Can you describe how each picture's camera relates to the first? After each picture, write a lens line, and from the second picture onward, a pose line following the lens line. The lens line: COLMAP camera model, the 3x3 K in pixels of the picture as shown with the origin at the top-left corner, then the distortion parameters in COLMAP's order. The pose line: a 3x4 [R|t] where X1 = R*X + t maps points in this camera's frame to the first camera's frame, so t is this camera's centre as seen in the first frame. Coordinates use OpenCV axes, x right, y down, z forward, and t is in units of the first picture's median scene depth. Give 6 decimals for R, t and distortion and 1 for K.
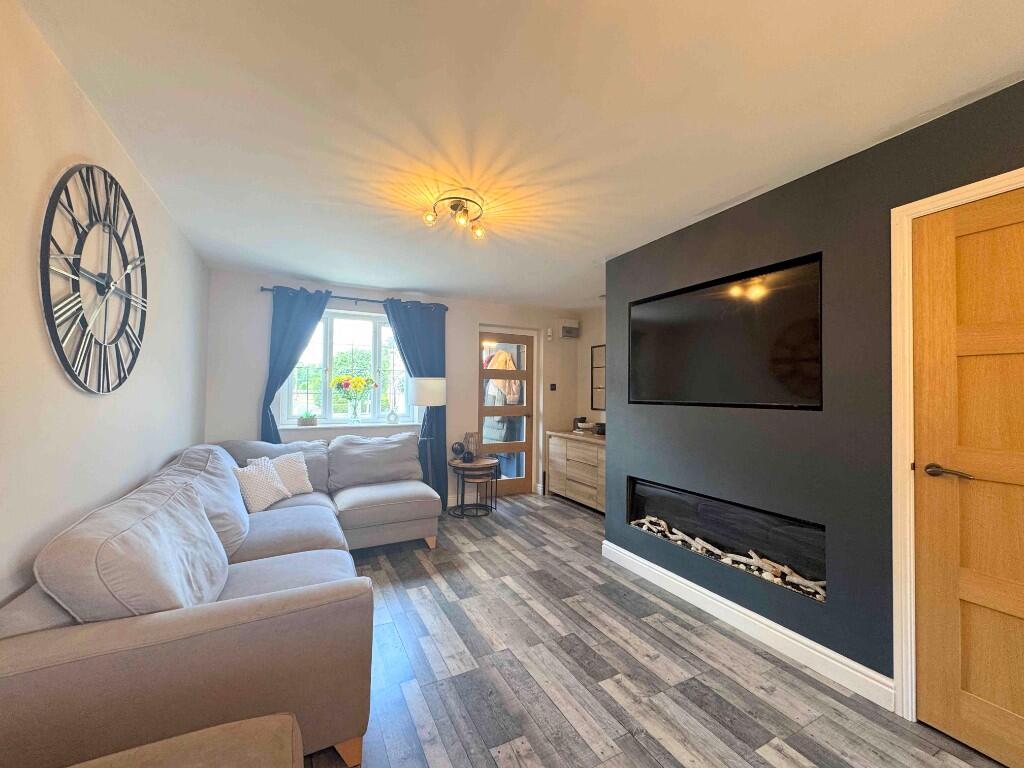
lens RADIAL K [[407.7, 0, 512.9], [0, 407.7, 383.0], [0, 0, 1]] dist [-0.011147, -0.000302]
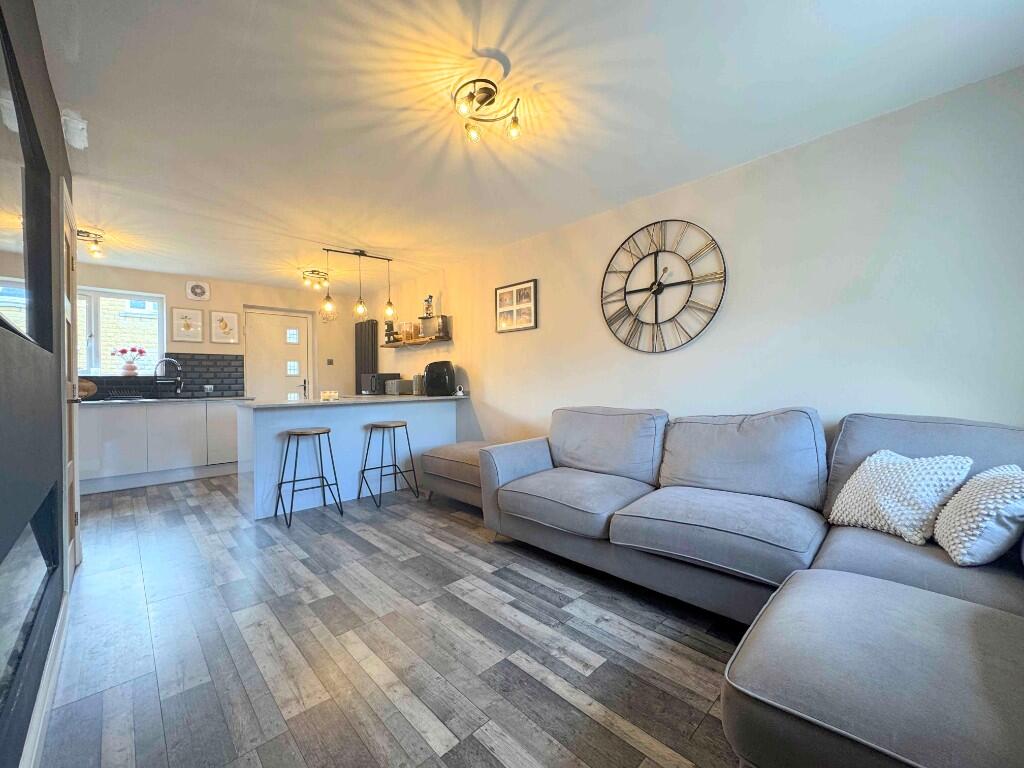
lens RADIAL K [[407.7, 0, 517.6], [0, 407.7, 384.6], [0, 0, 1]] dist [-0.011147, -0.000302]
pose [[-0.954541, 0.002268, -0.298071, 0.047999], [0.009973, 0.999654, -0.024330, 0.155807], [0.297913, -0.026197, -0.954233, 1.978793]]
